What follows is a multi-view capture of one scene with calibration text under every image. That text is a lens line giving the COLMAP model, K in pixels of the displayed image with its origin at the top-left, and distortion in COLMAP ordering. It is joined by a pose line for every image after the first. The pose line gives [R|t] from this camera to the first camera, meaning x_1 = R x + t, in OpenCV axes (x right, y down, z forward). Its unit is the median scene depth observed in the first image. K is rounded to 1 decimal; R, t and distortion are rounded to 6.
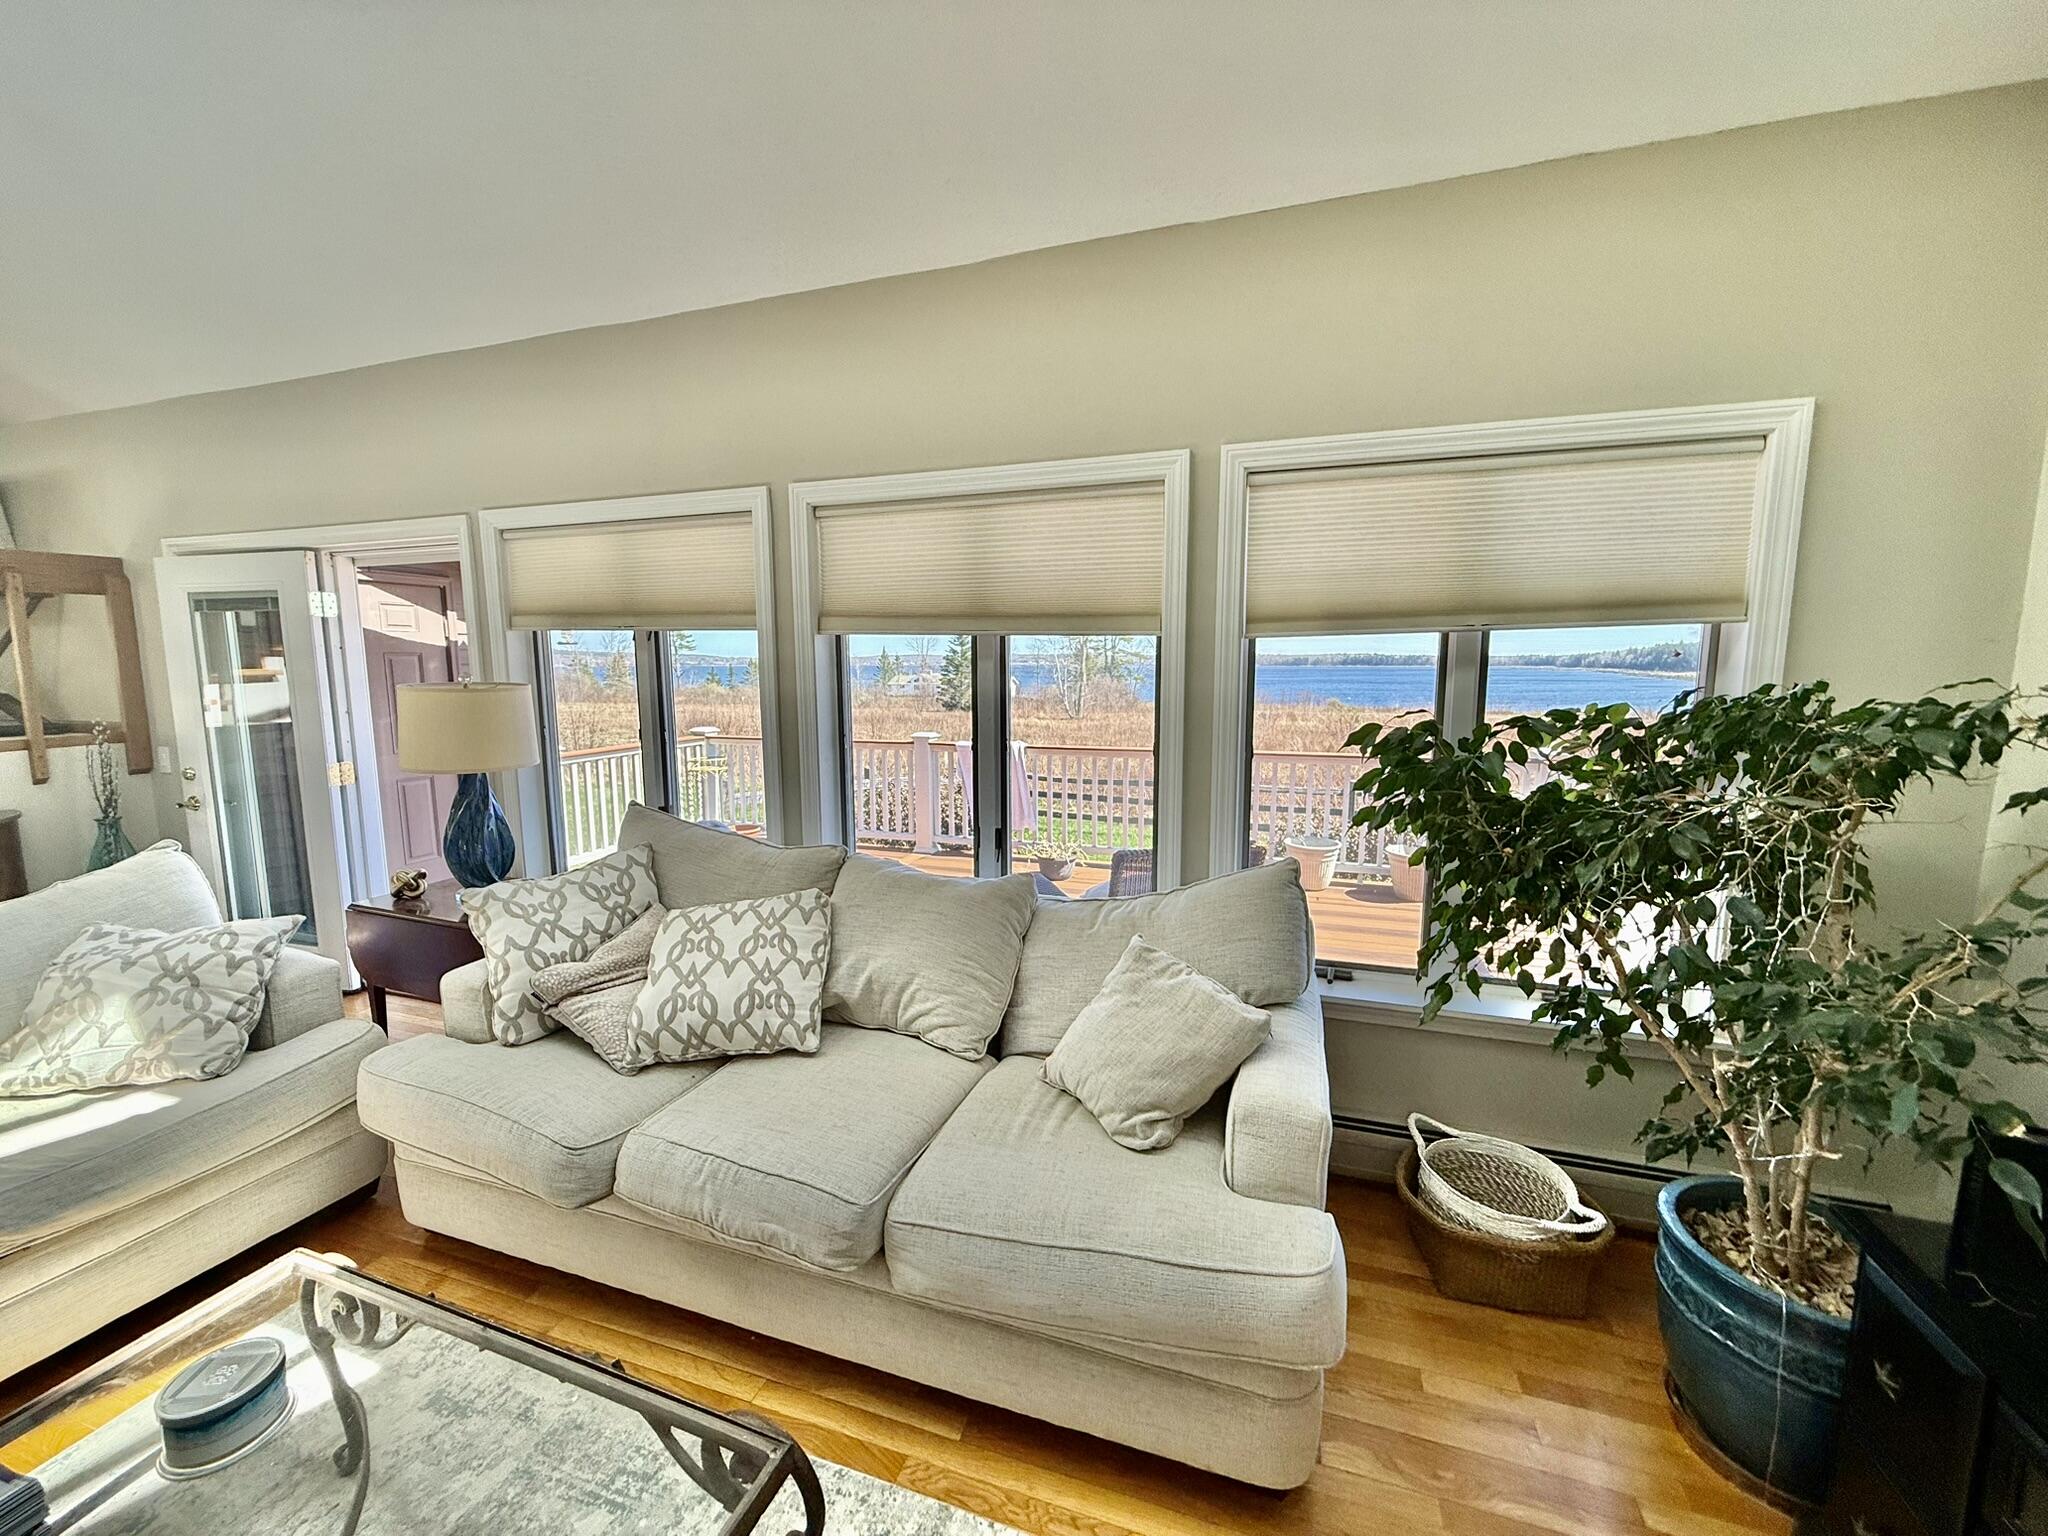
lens RADIAL K [[814.3, 0, 1026.6], [0, 814.3, 767.2], [0, 0, 1]] dist [-0.000383, 0.000762]
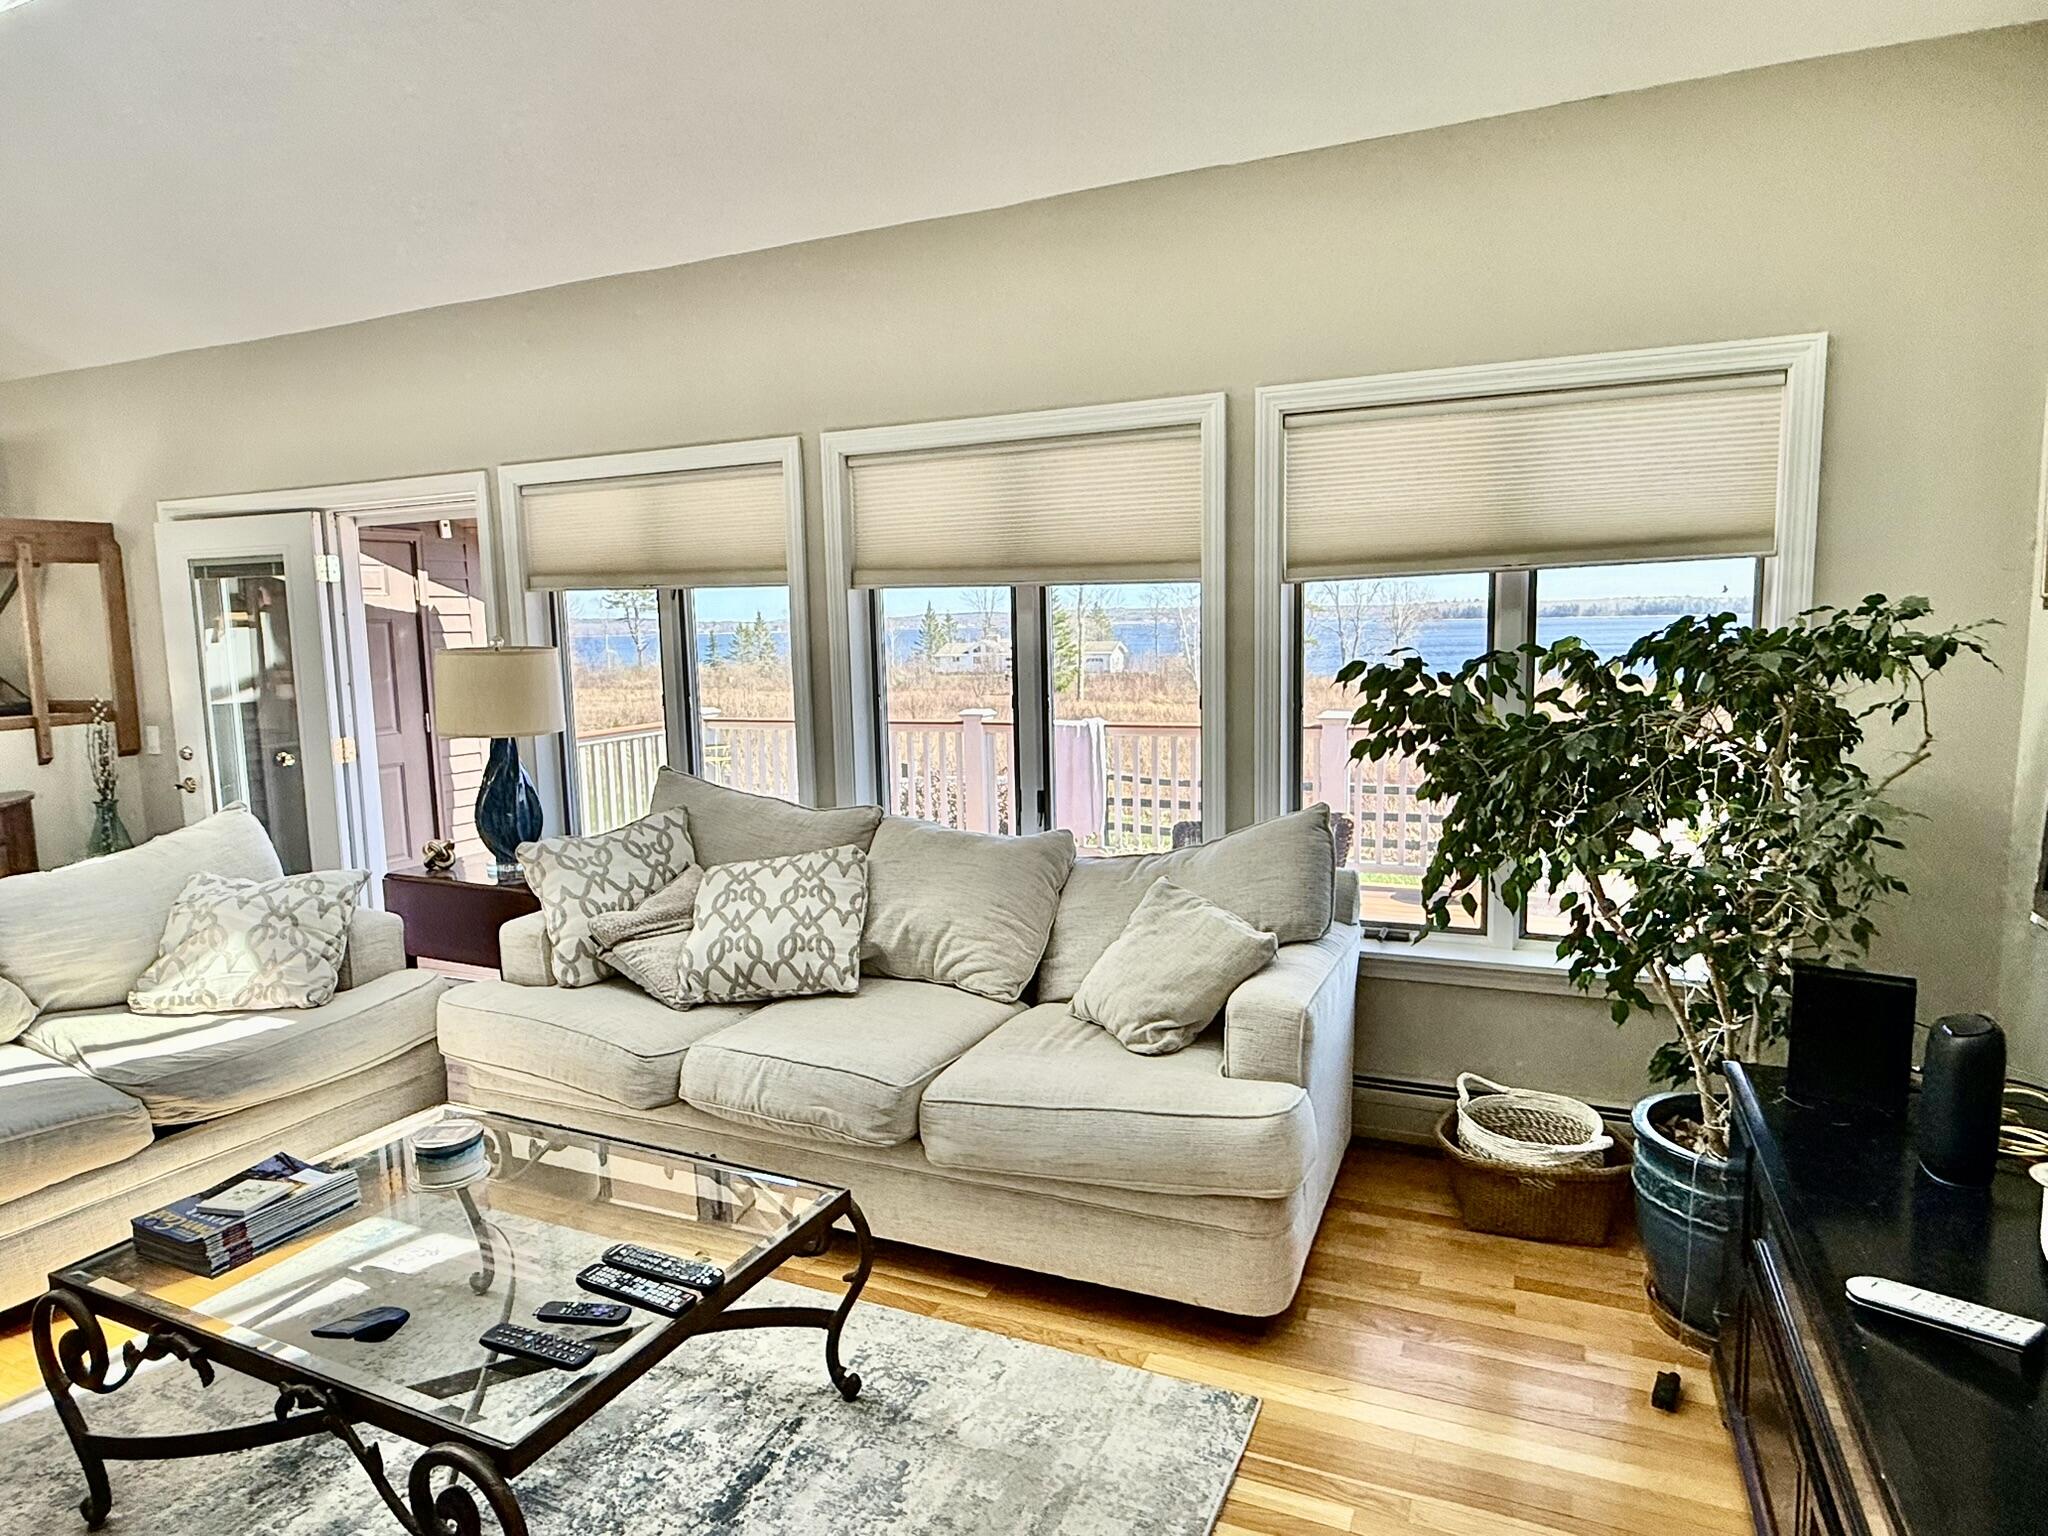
lens RADIAL K [[1194.4, 0, 1023.8], [0, 1194.4, 768.9], [0, 0, 1]] dist [-0.000644, 0.001858]
pose [[0.995431, -0.008099, -0.095143, 0.095685], [0.007579, 0.999954, -0.005833, 0.071621], [0.095186, 0.005086, 0.995447, -0.465236]]
